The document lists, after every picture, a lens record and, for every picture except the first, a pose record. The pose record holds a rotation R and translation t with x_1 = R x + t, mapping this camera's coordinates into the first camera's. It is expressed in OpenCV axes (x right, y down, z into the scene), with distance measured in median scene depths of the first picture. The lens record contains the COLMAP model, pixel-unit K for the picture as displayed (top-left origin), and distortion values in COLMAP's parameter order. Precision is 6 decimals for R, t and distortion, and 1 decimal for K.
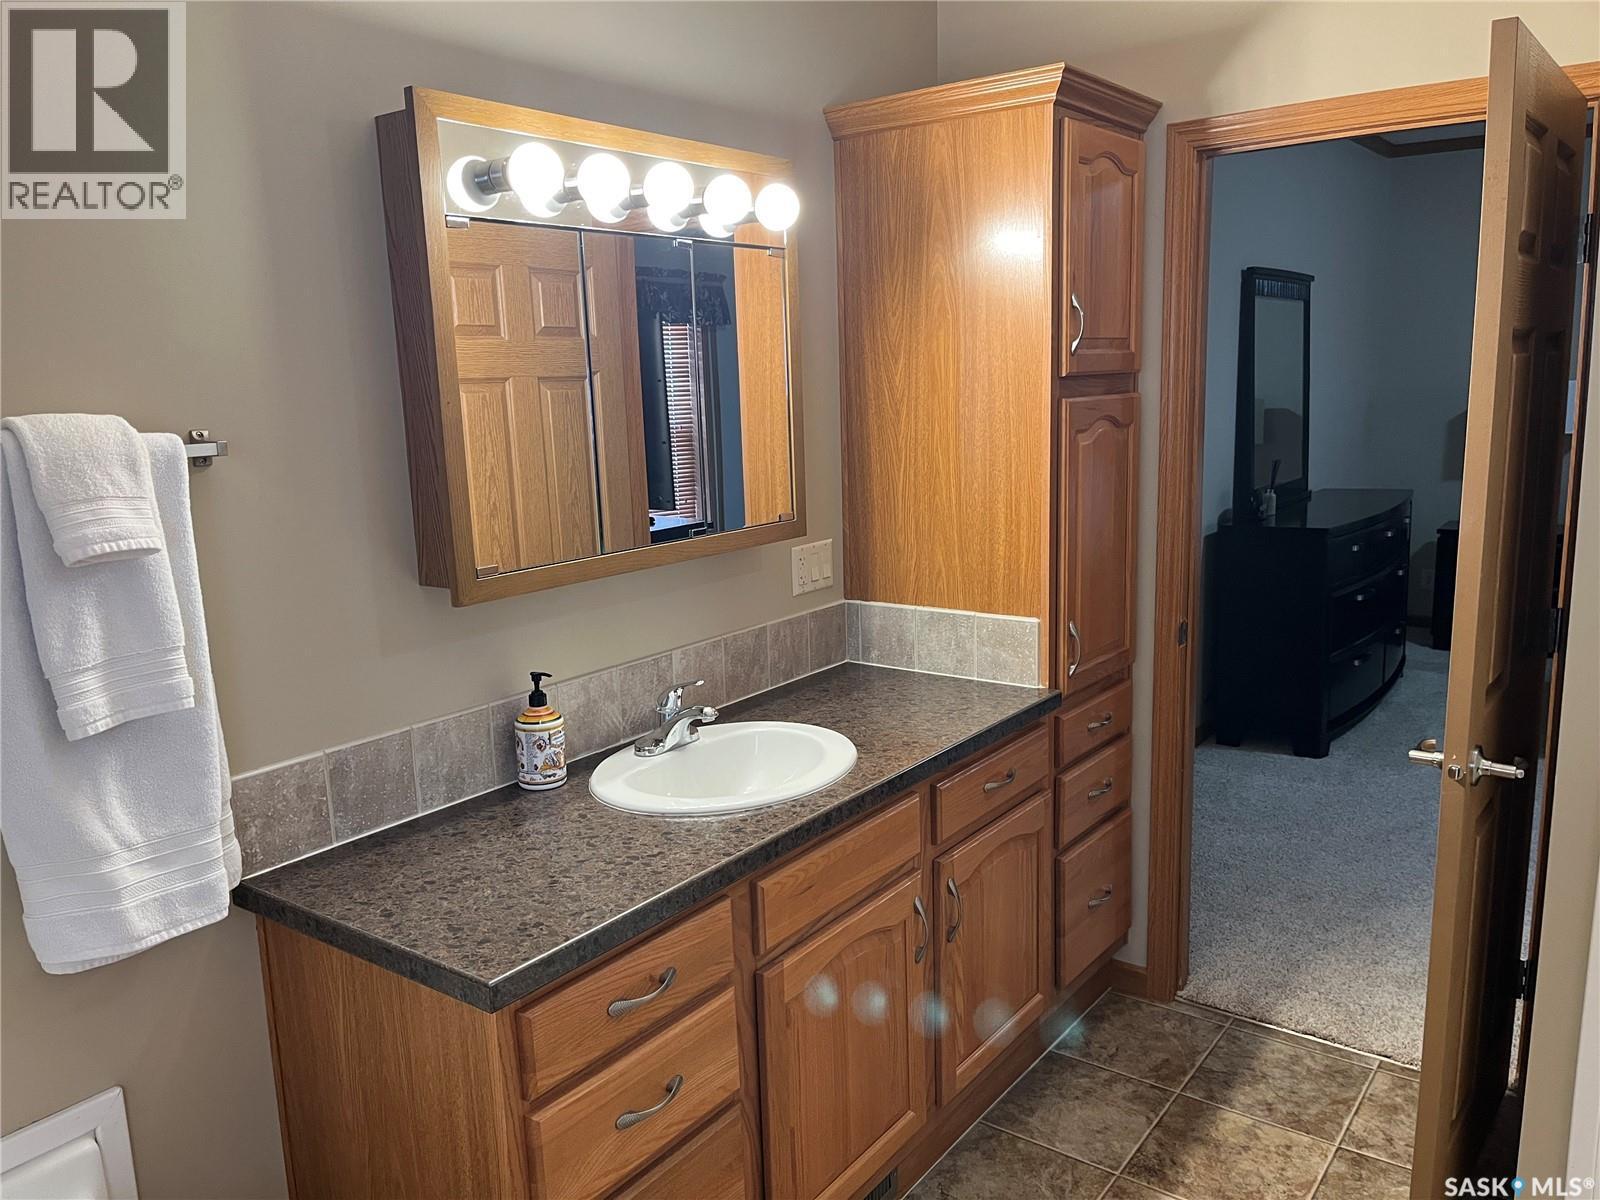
lens RADIAL K [[1226.1, 0, 800.0], [0, 1226.1, 600.0], [0, 0, 1]] dist [0.102964, -0.154062]
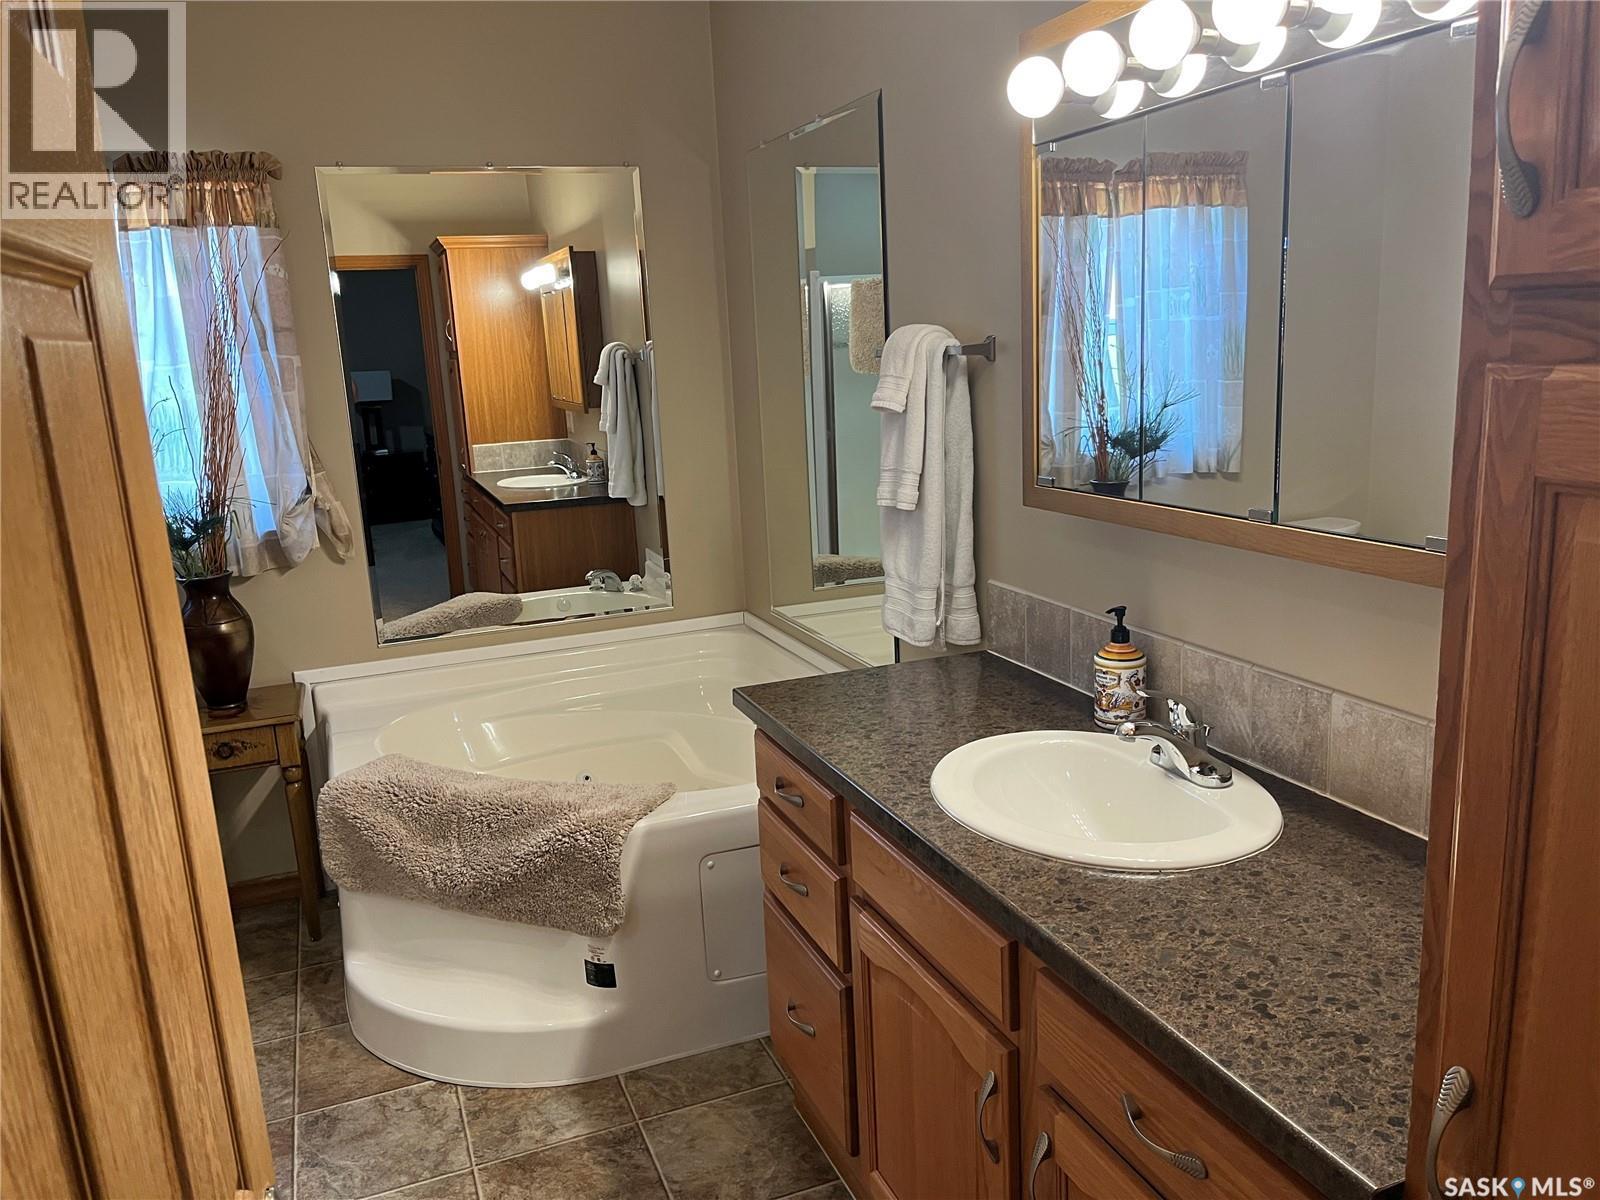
lens RADIAL K [[1226.1, 0, 800.0], [0, 1226.1, 600.0], [0, 0, 1]] dist [0.102964, -0.154062]
pose [[-0.522942, 0.200193, -0.828526, 0.865459], [-0.128129, 0.942520, 0.308608, -0.258760], [0.842683, 0.267543, -0.467232, 1.343670]]
